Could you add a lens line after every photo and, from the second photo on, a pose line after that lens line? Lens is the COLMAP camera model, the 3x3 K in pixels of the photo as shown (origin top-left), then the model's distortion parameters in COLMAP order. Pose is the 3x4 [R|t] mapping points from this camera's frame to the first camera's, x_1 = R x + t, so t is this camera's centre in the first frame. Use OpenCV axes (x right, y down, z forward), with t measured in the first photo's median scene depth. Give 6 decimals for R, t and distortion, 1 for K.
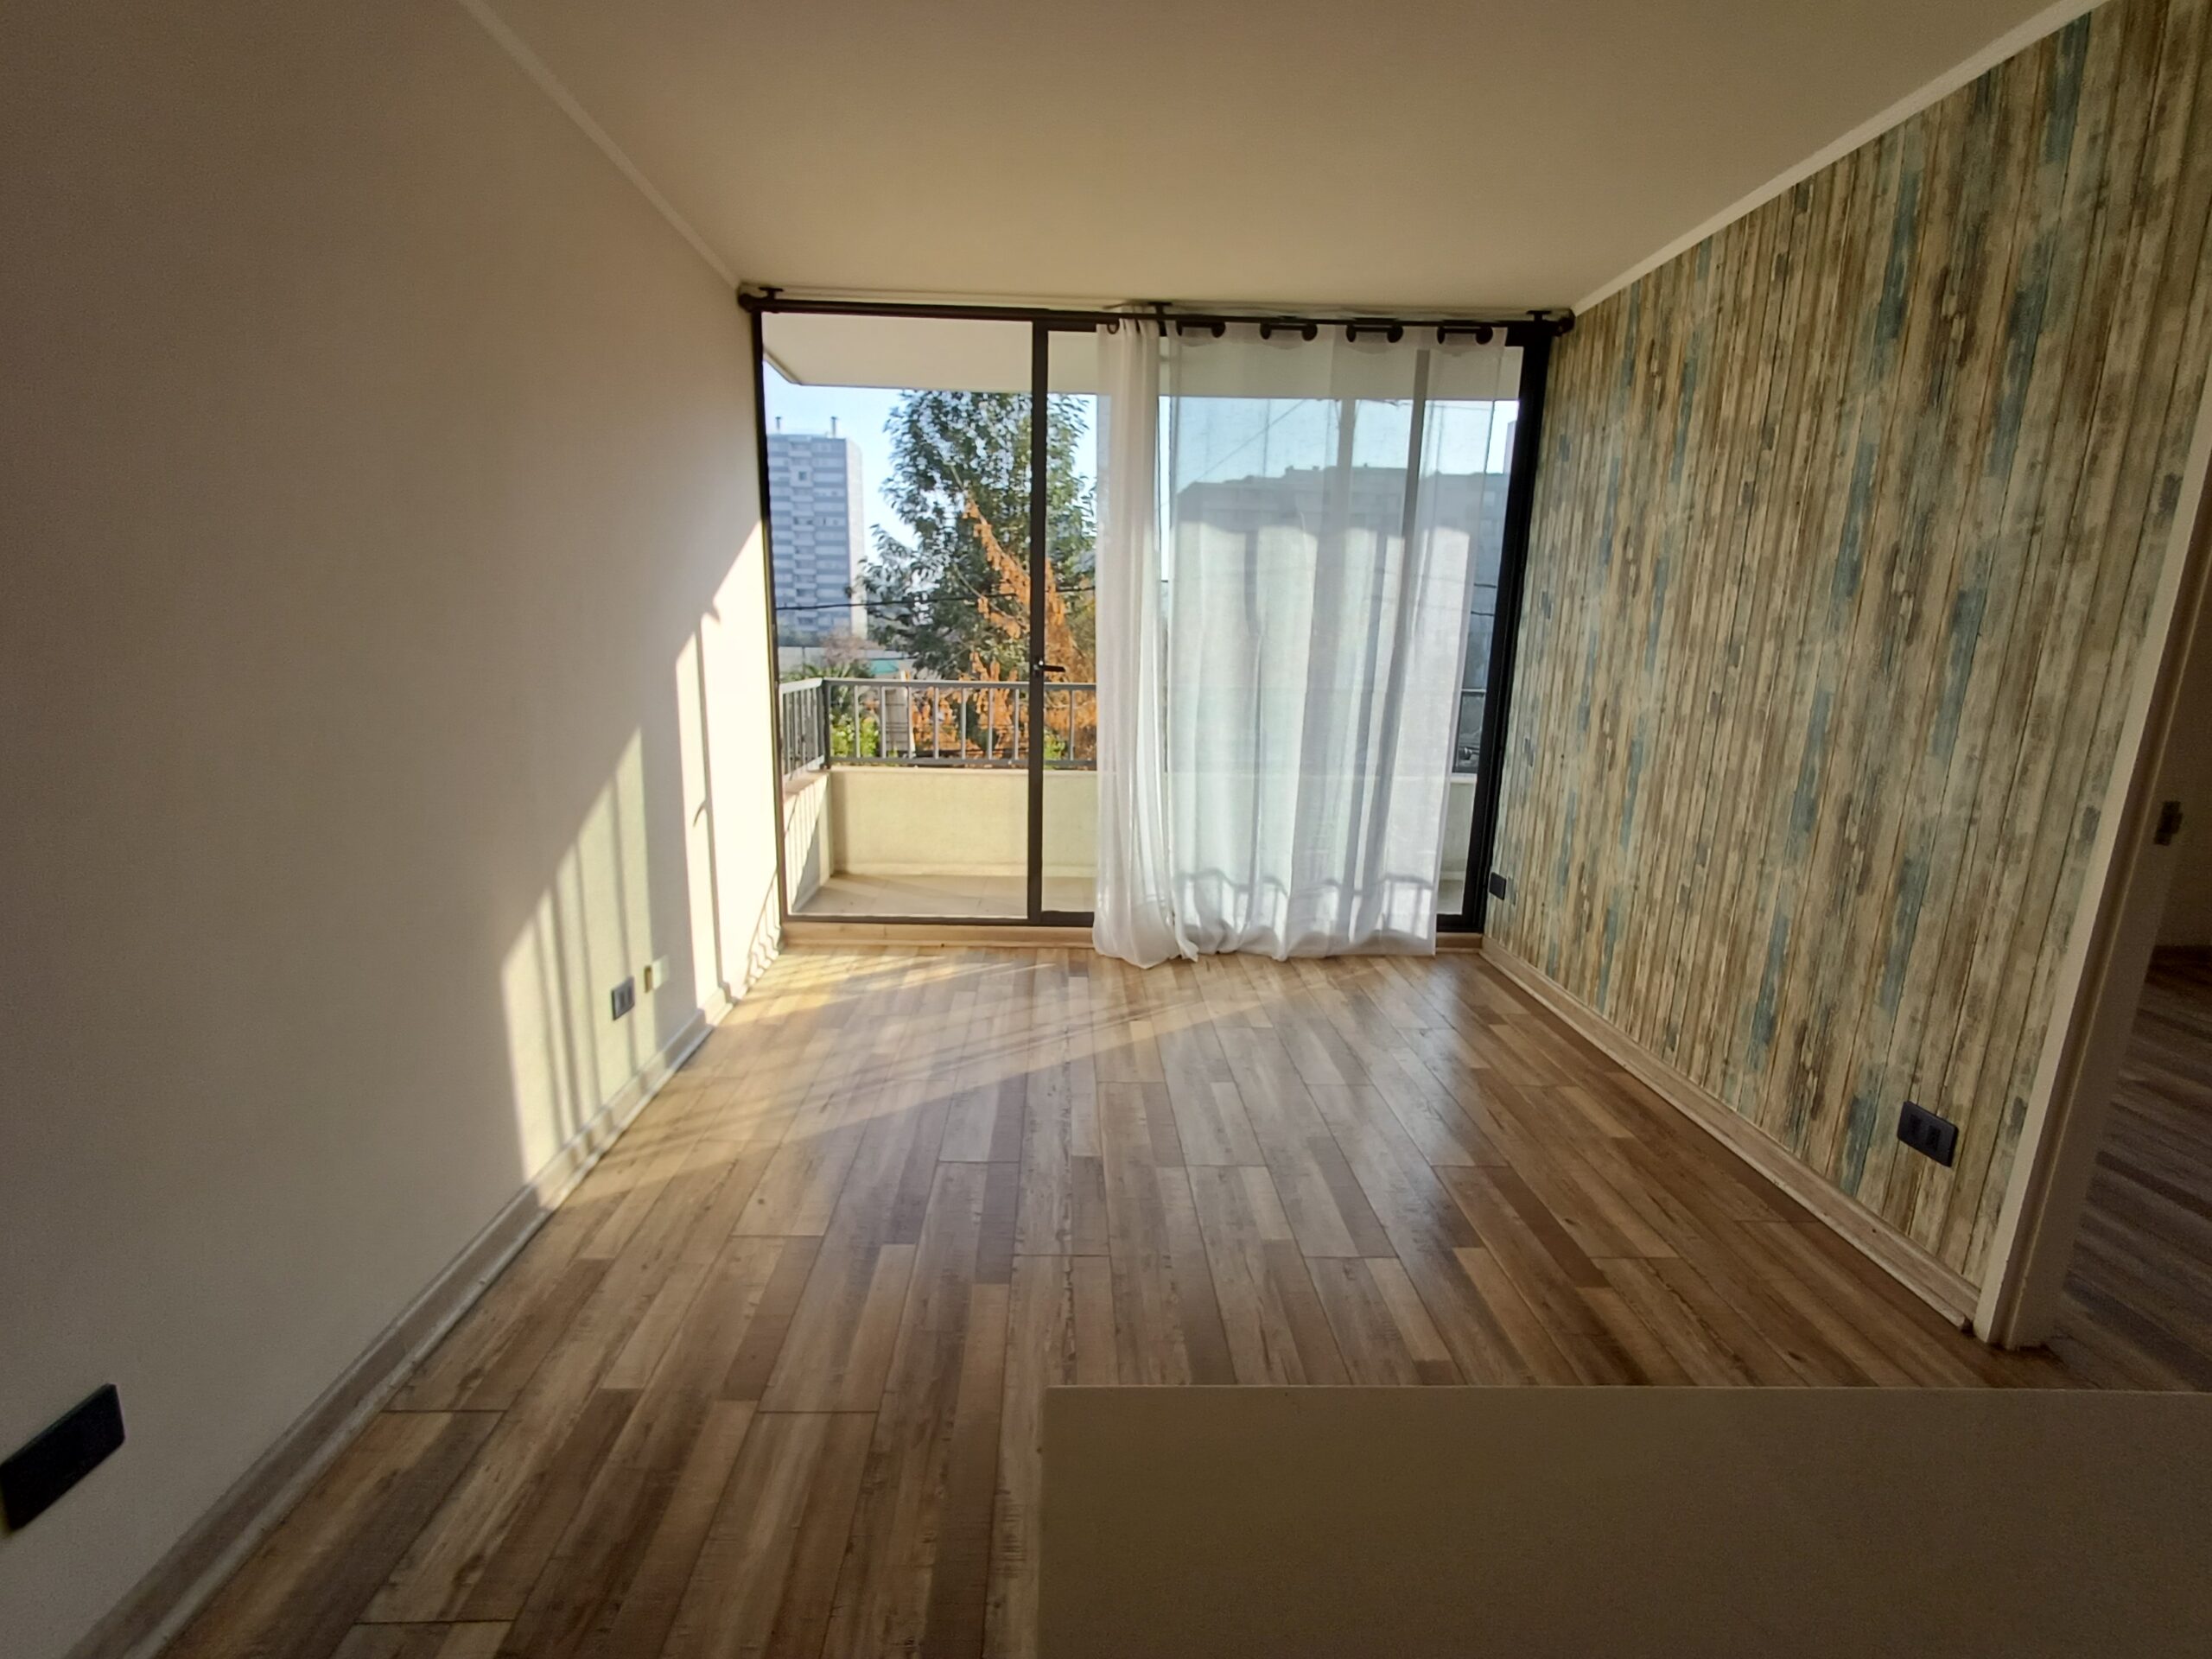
lens RADIAL K [[1015.2, 0, 1070.7], [0, 1015.2, 860.5], [0, 0, 1]] dist [0.010136, -0.007795]
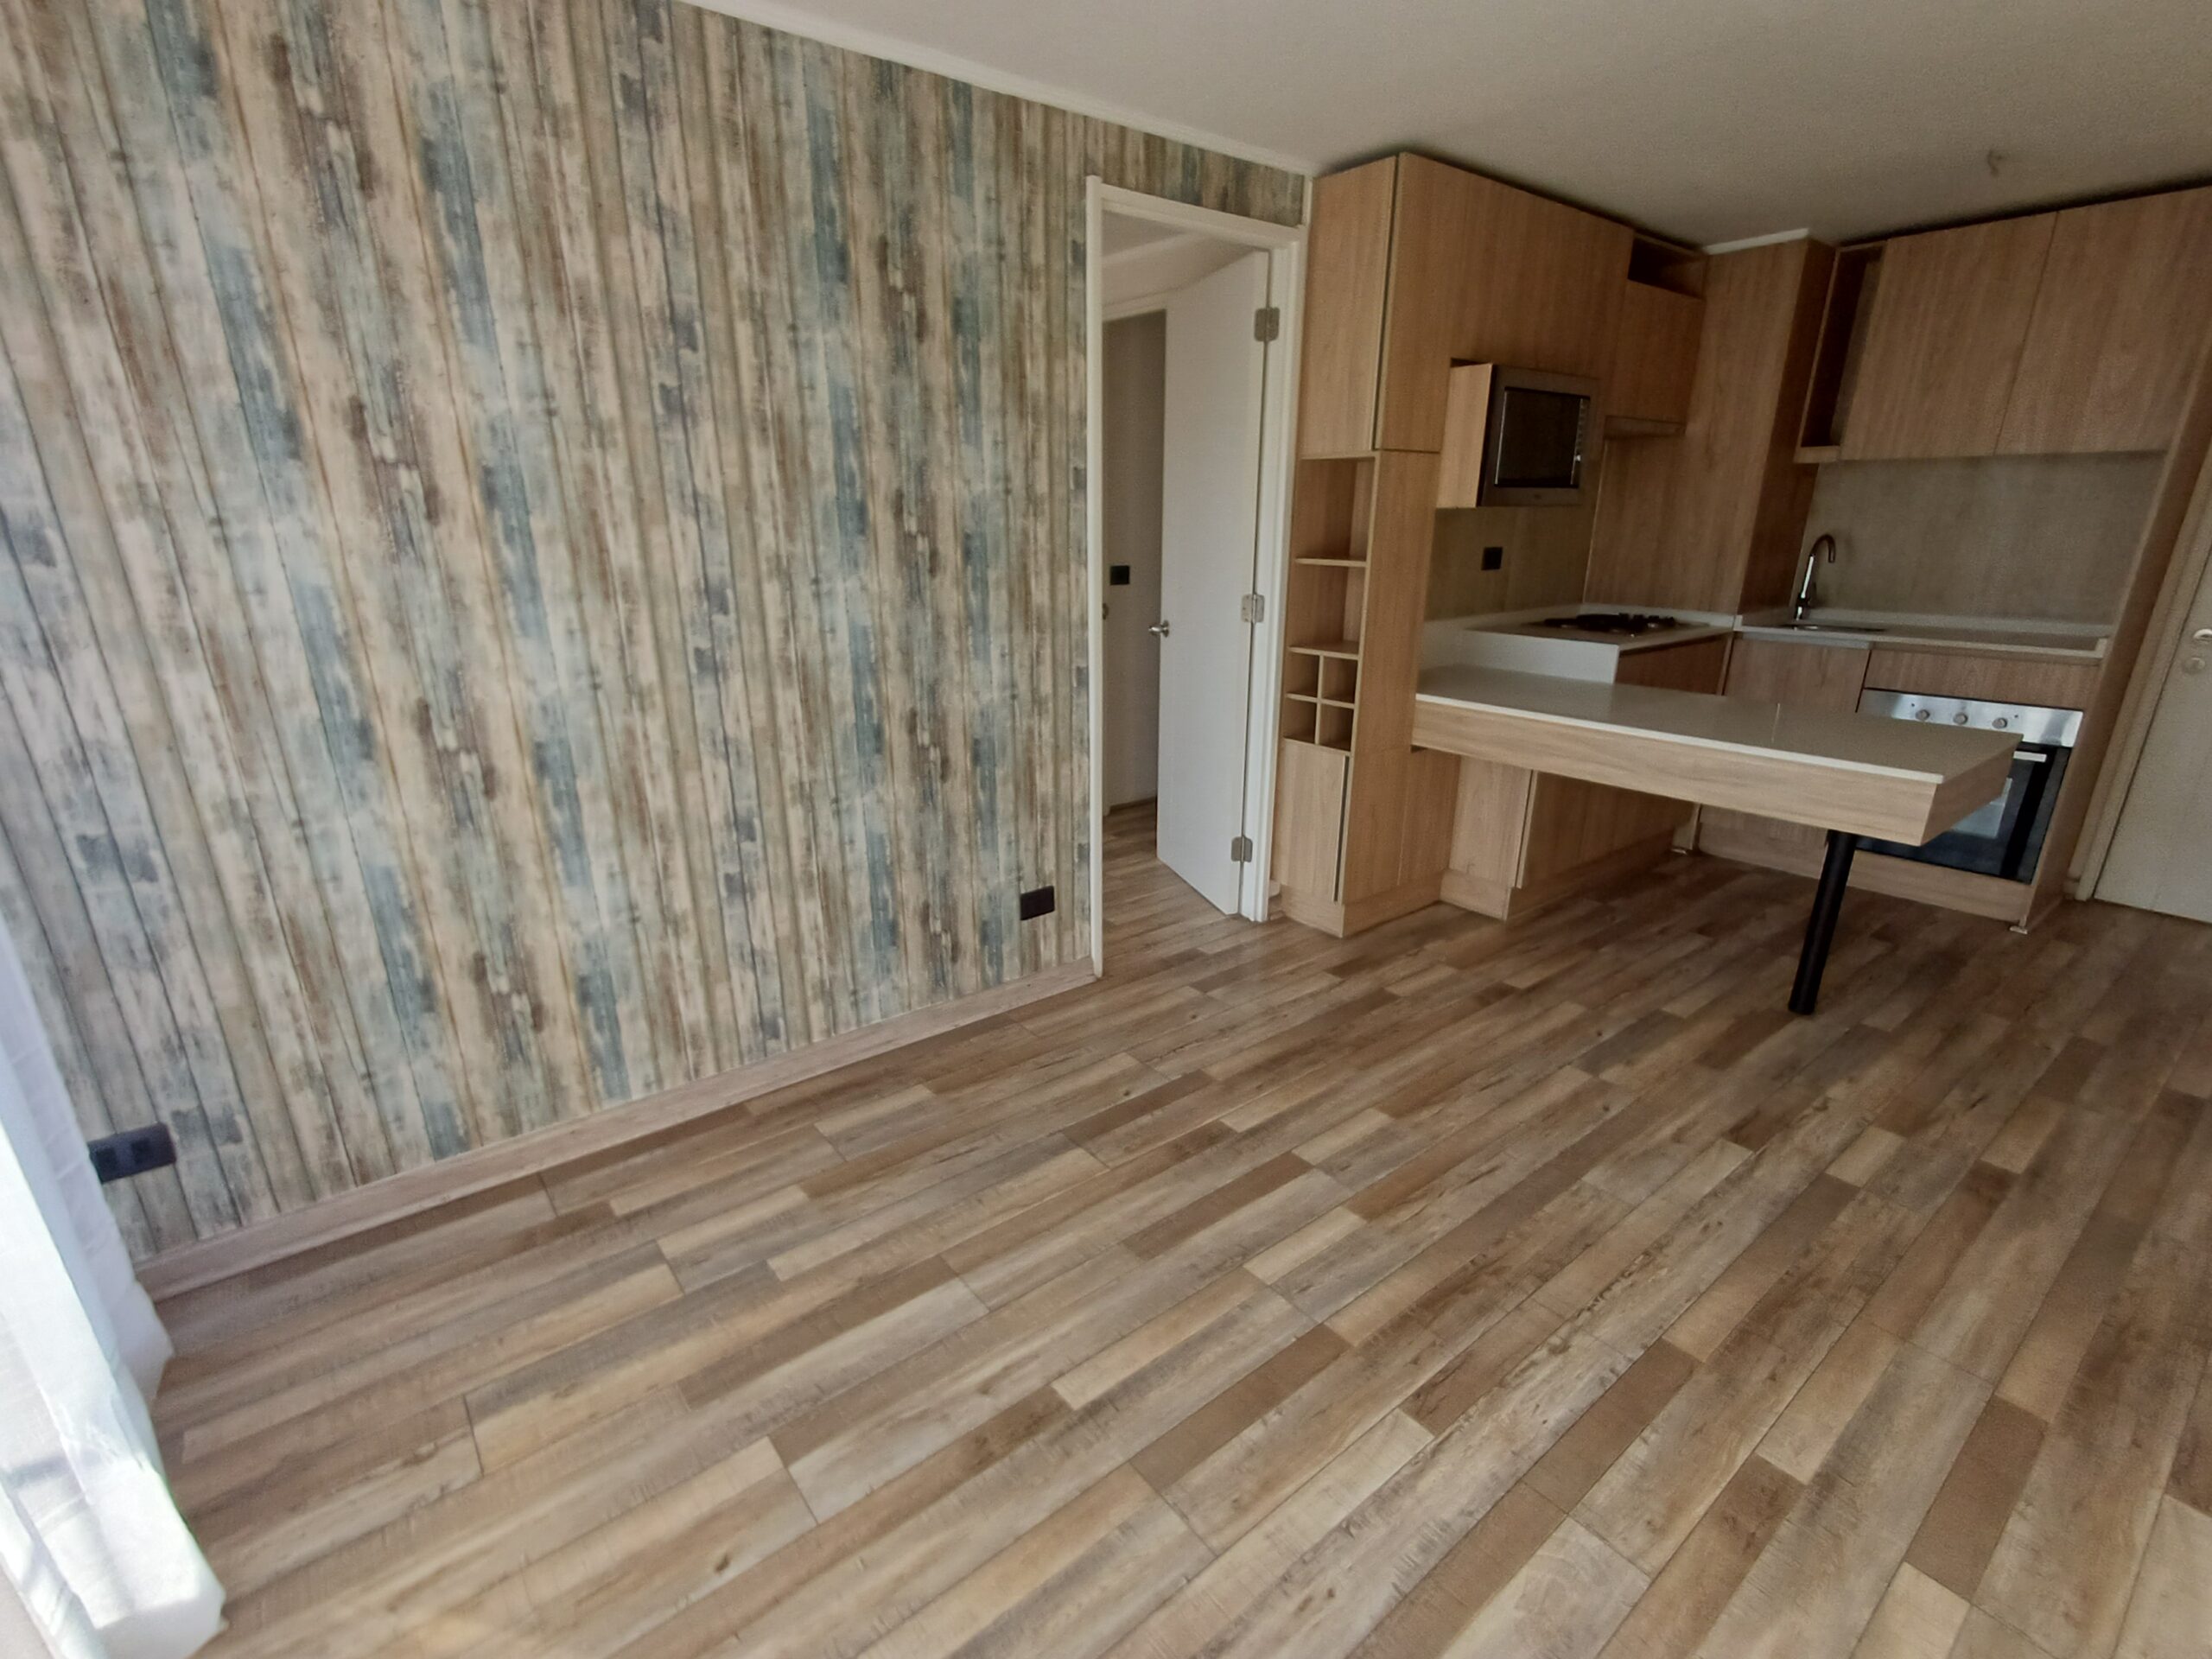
lens RADIAL K [[1031.5, 0, 1087.0], [0, 1031.5, 863.1], [0, 0, 1]] dist [0.004989, -0.000176]
pose [[-0.607699, -0.274642, 0.745167, -0.259474], [0.162910, 0.875236, 0.455437, -0.379289], [-0.777279, 0.398163, -0.487139, 1.361491]]
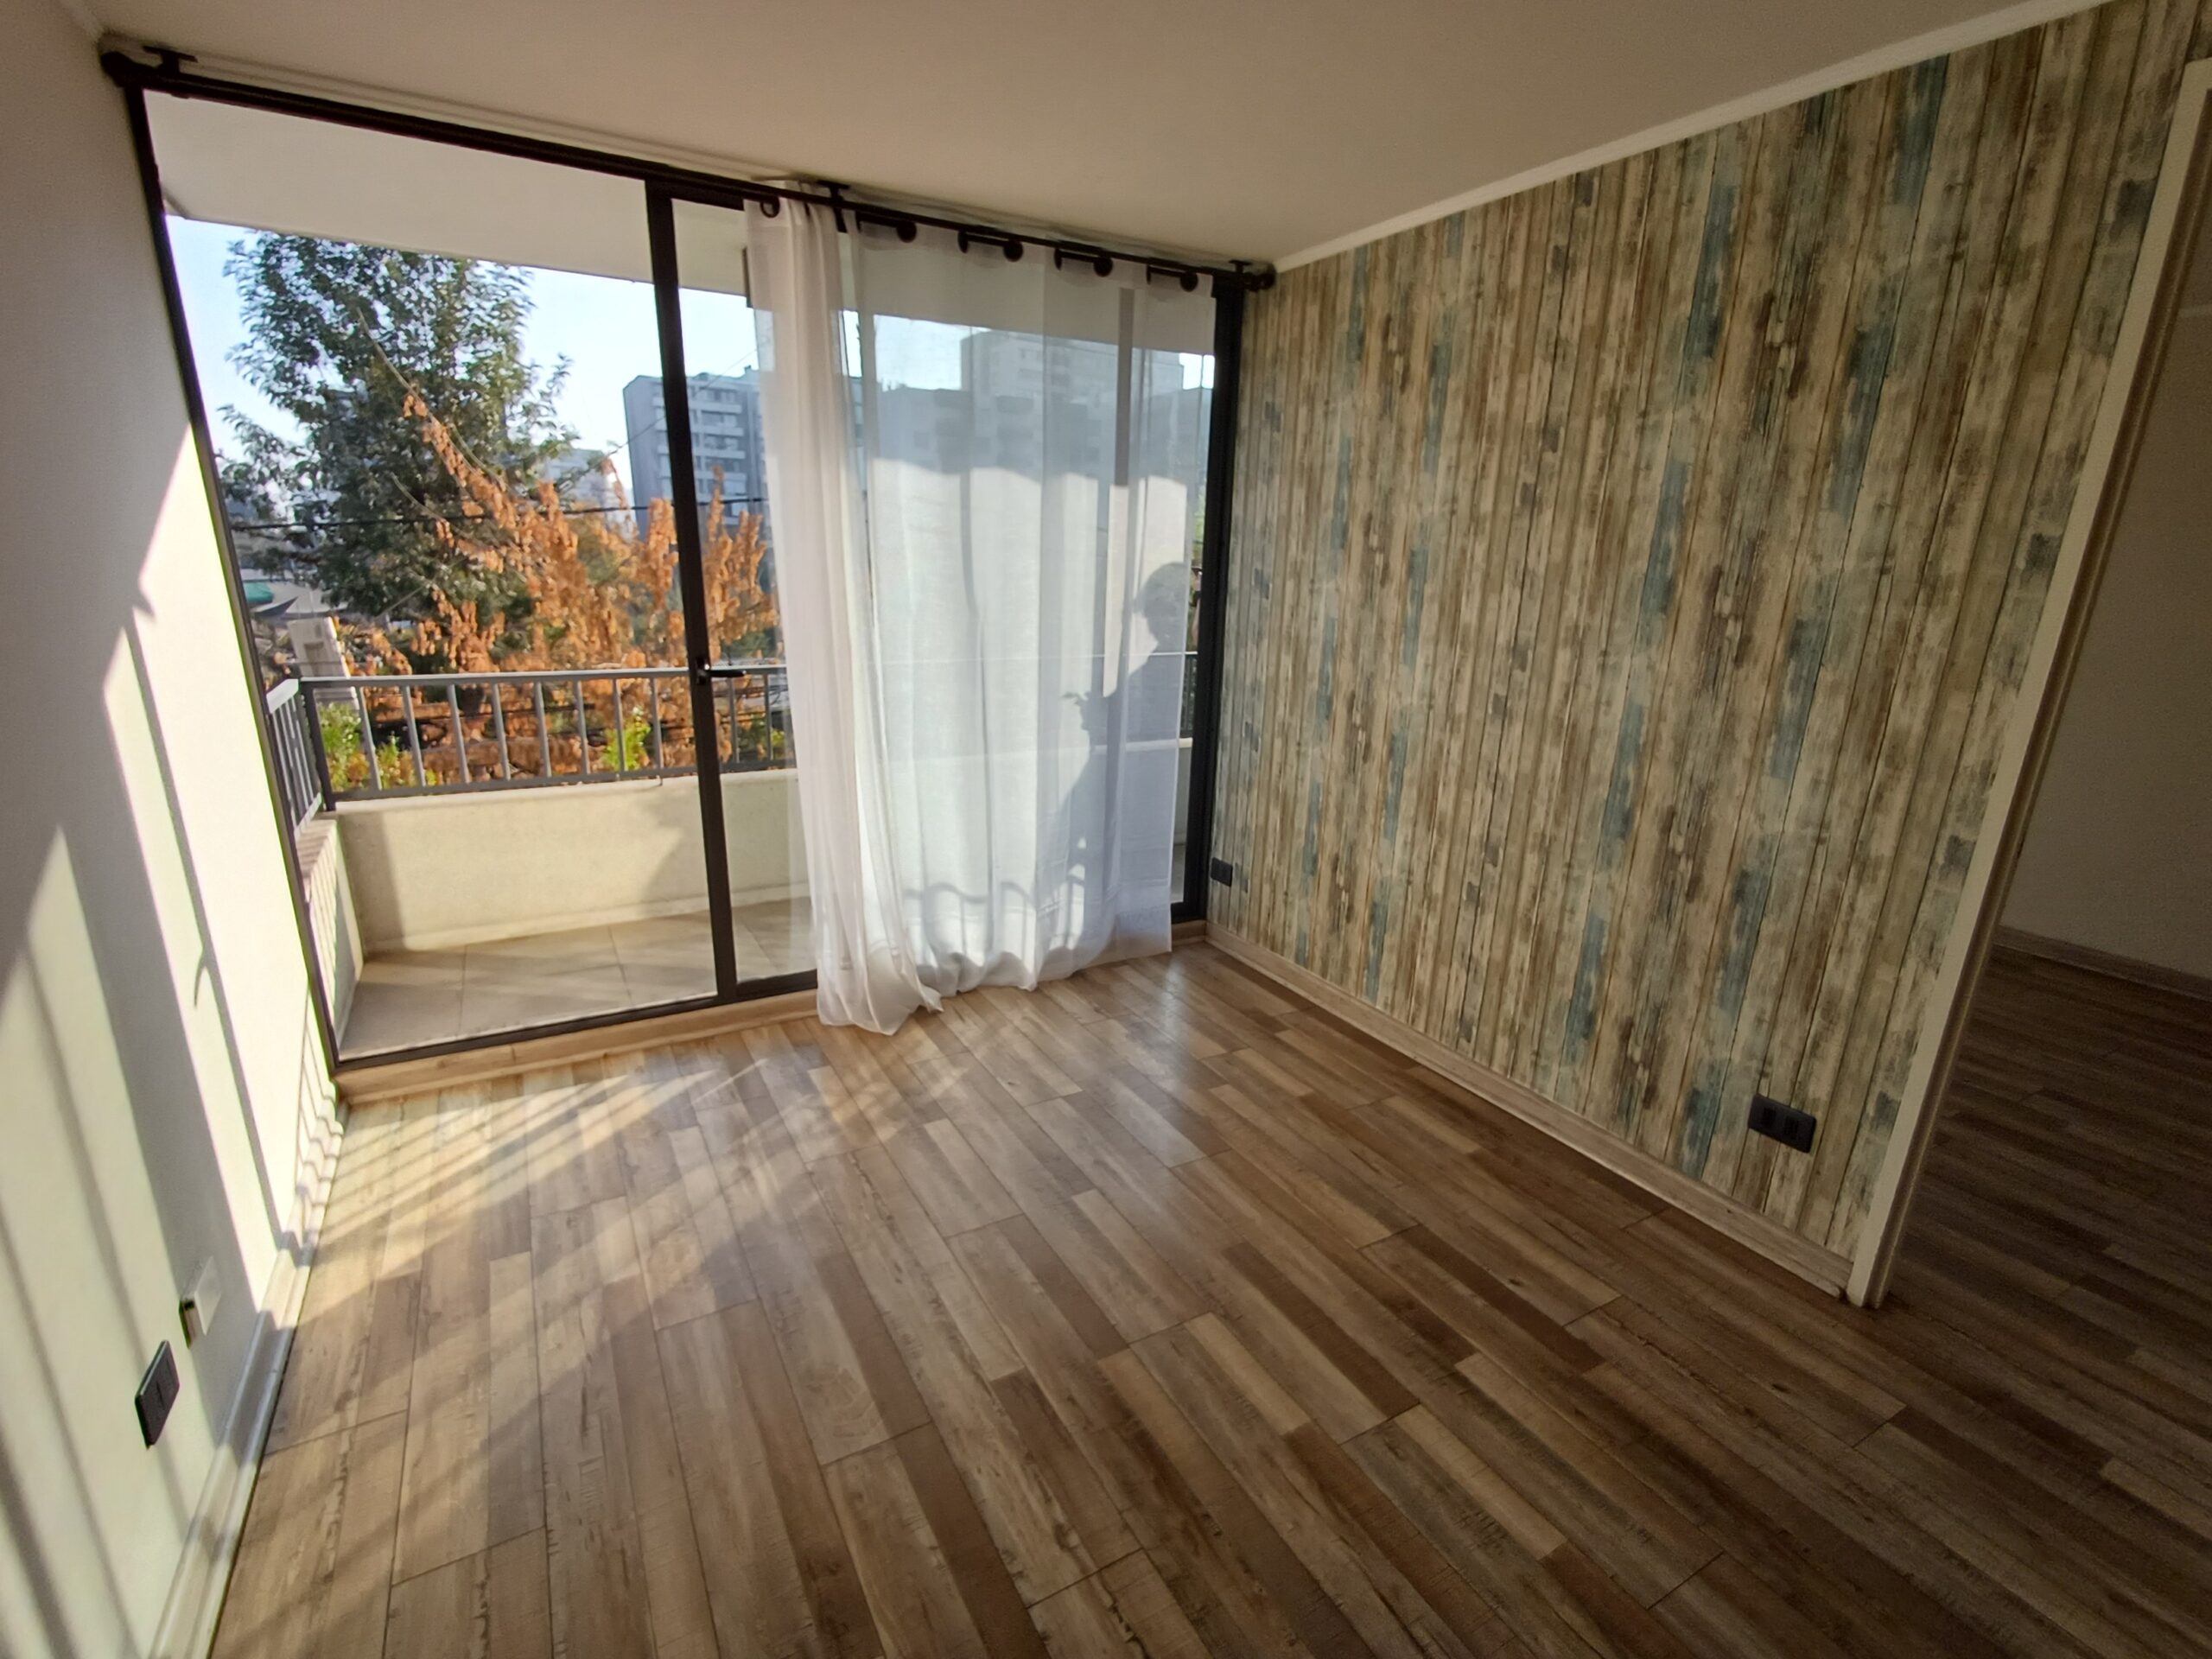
lens RADIAL K [[1016.7, 0, 1078.4], [0, 1016.7, 864.7], [0, 0, 1]] dist [0.008929, -0.008165]
pose [[0.882307, -0.136171, 0.450546, -0.228972], [0.098241, 0.989431, 0.106655, -0.161733], [-0.460307, -0.049840, 0.886360, 0.321956]]
